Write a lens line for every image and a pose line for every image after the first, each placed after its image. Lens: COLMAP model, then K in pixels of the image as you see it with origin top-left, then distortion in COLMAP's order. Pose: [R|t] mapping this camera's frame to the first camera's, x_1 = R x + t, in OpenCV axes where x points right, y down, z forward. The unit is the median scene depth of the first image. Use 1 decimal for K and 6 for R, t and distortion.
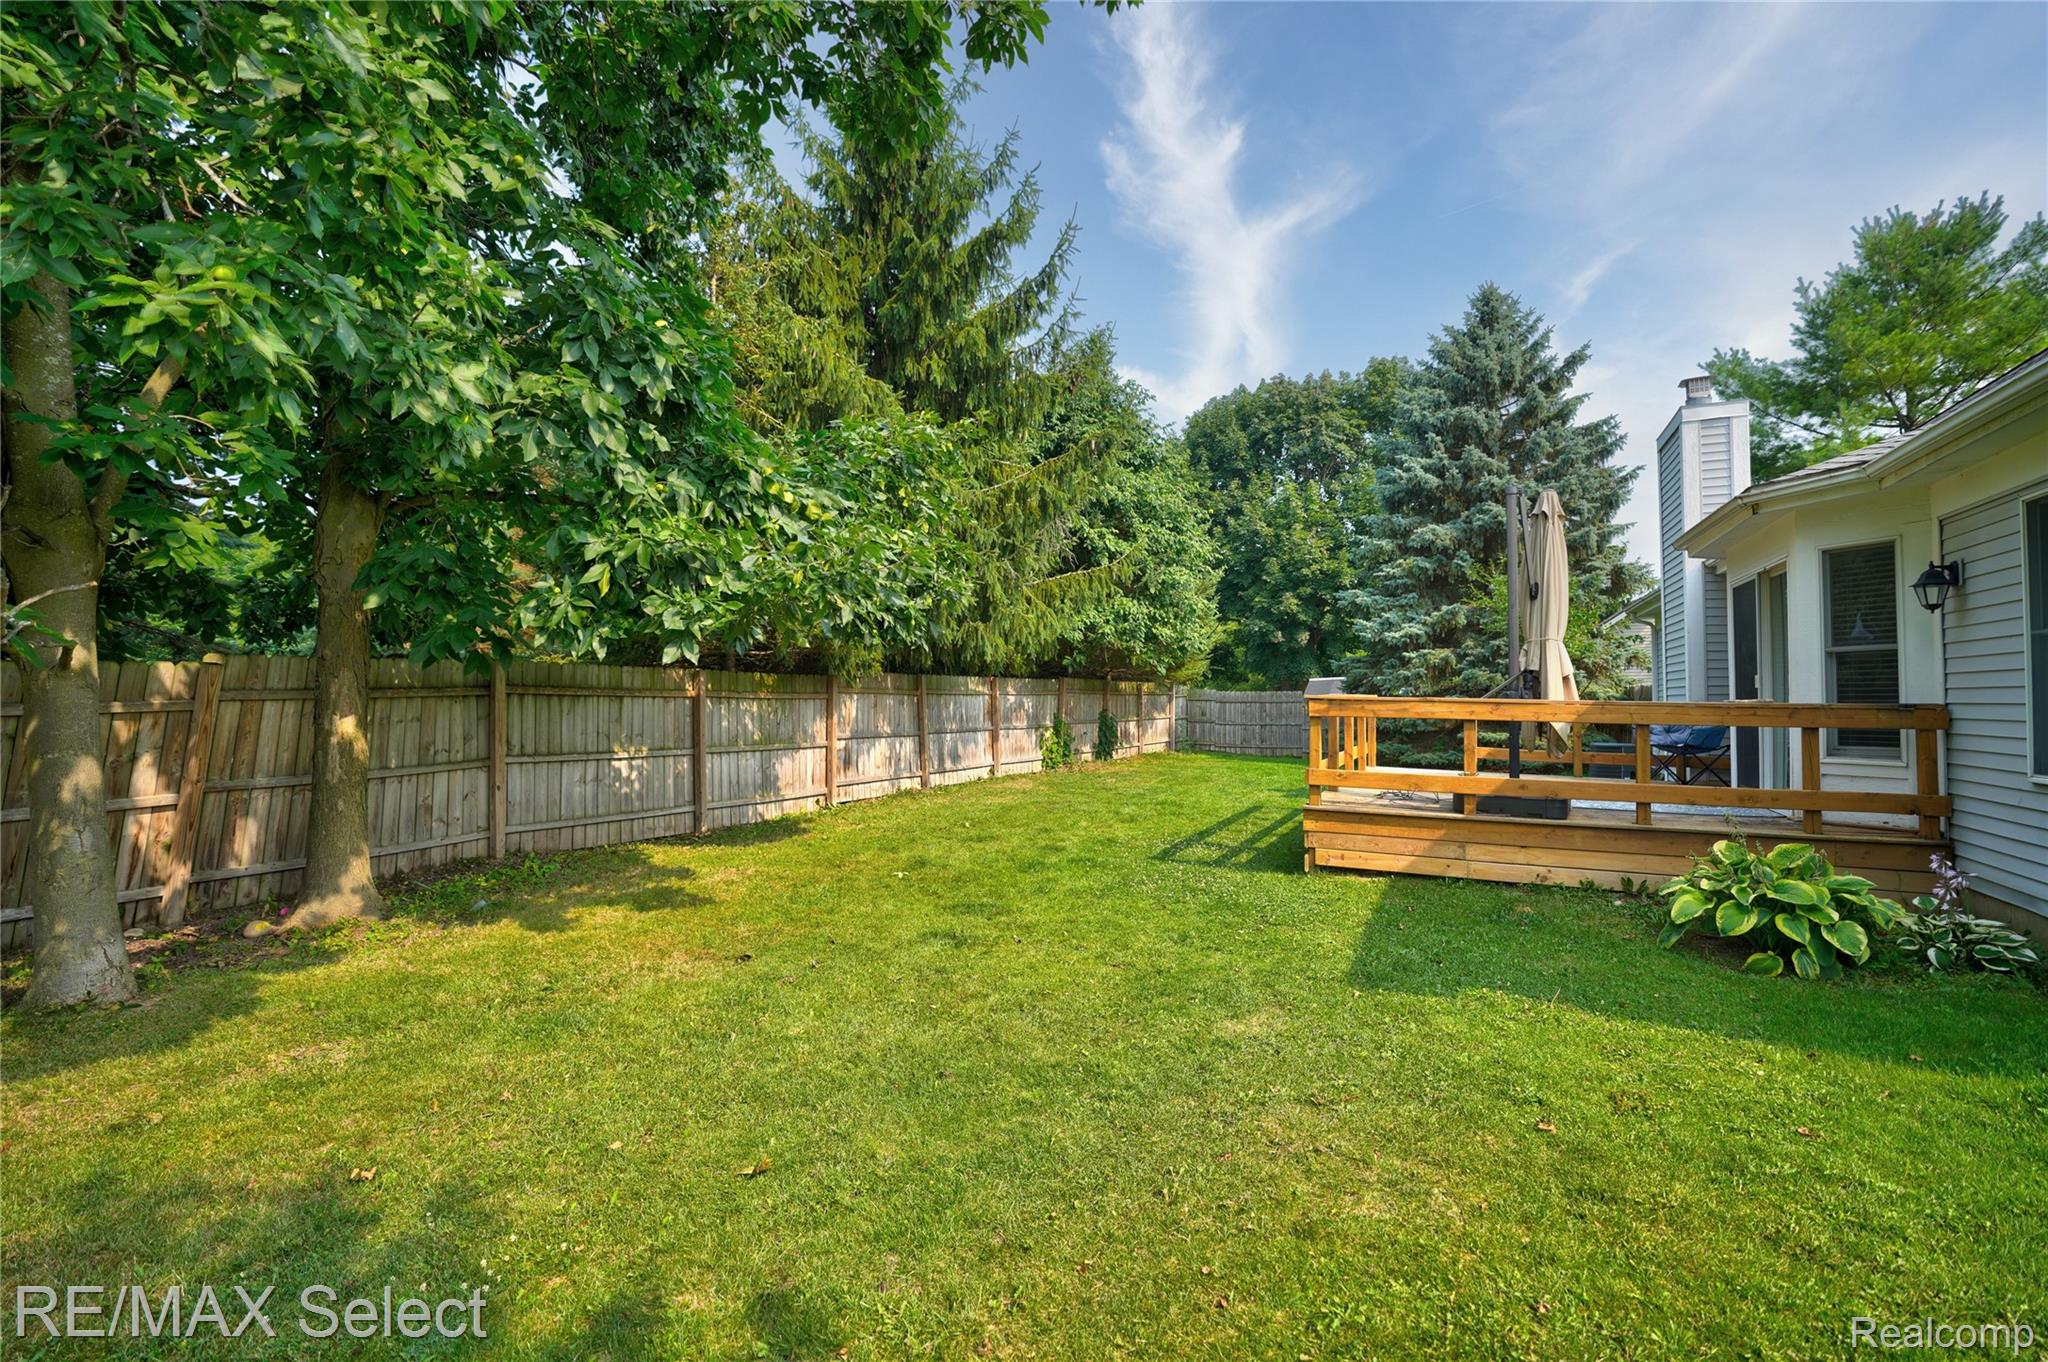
lens RADIAL K [[929.6, 0, 1030.8], [0, 929.6, 684.1], [0, 0, 1]] dist [-0.013517, 0.006138]
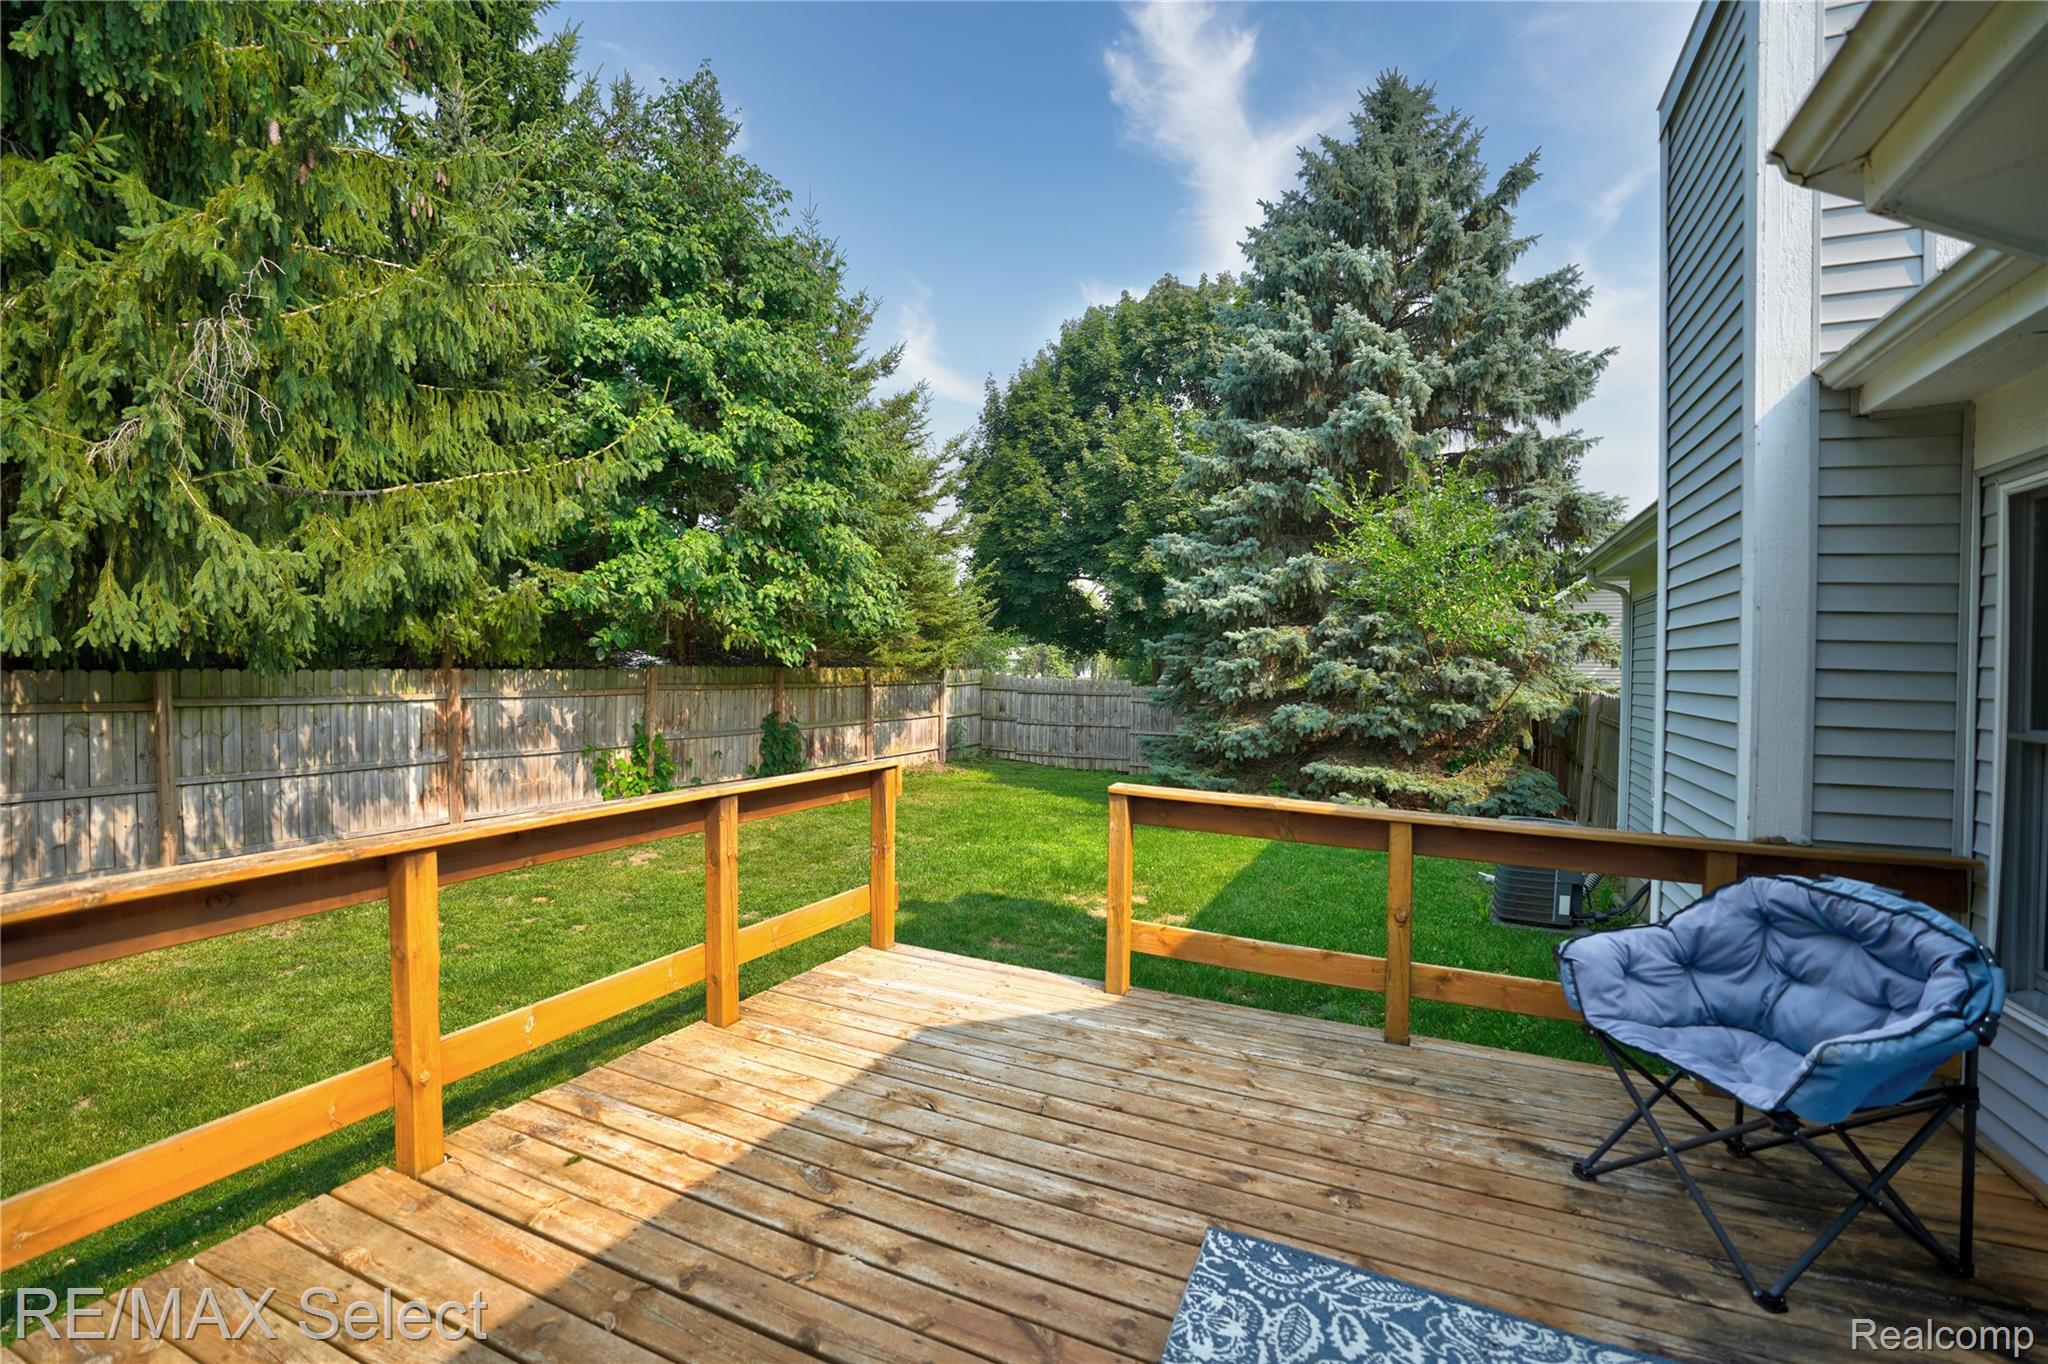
lens RADIAL K [[929.6, 0, 1010.9], [0, 929.6, 675.5], [0, 0, 1]] dist [-0.013517, 0.006138]
pose [[0.999828, 0.011427, 0.014614, 0.237563], [-0.011859, 0.999484, 0.029863, -0.020796], [-0.014265, -0.030031, 0.999447, 0.359937]]
